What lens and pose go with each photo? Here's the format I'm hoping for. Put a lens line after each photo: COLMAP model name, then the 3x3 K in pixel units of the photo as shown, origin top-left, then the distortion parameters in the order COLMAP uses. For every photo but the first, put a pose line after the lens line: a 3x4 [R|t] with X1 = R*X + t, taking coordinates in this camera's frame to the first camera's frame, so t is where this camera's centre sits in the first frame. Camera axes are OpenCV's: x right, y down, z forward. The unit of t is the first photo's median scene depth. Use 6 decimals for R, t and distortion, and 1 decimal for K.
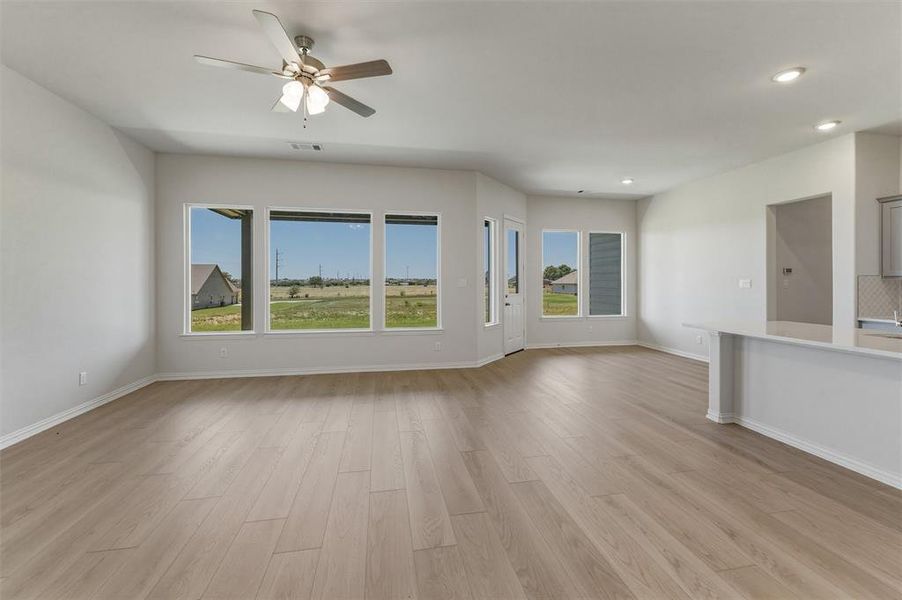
lens RADIAL K [[372.7, 0, 447.9], [0, 372.7, 283.7], [0, 0, 1]] dist [-0.000172, -0.000018]
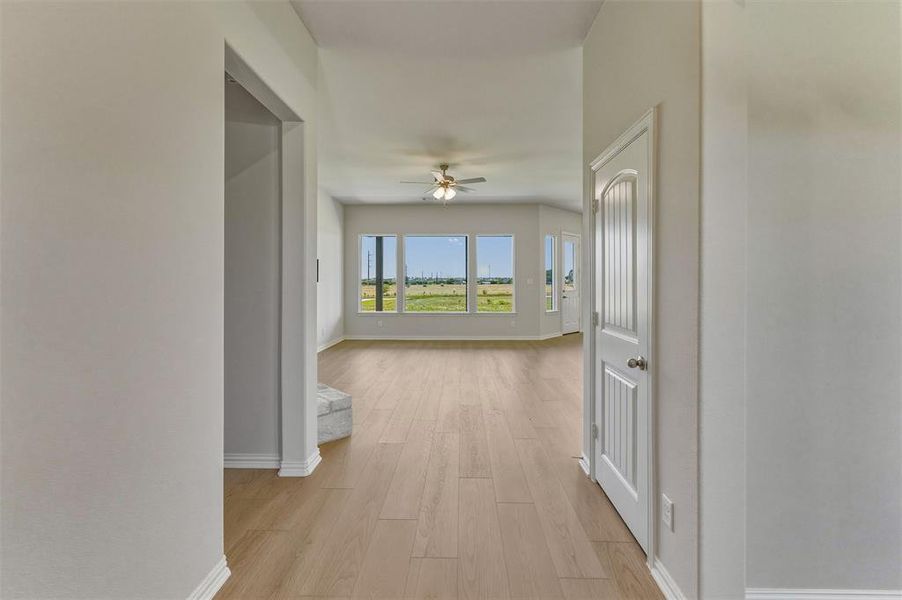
lens RADIAL K [[372.7, 0, 447.9], [0, 372.7, 283.7], [0, 0, 1]] dist [-0.000172, -0.000018]
pose [[0.975884, 0.000052, -0.218292, 0.051301], [0.000711, 0.999994, 0.003416, 0.000647], [0.218291, -0.003489, 0.975878, -0.568957]]
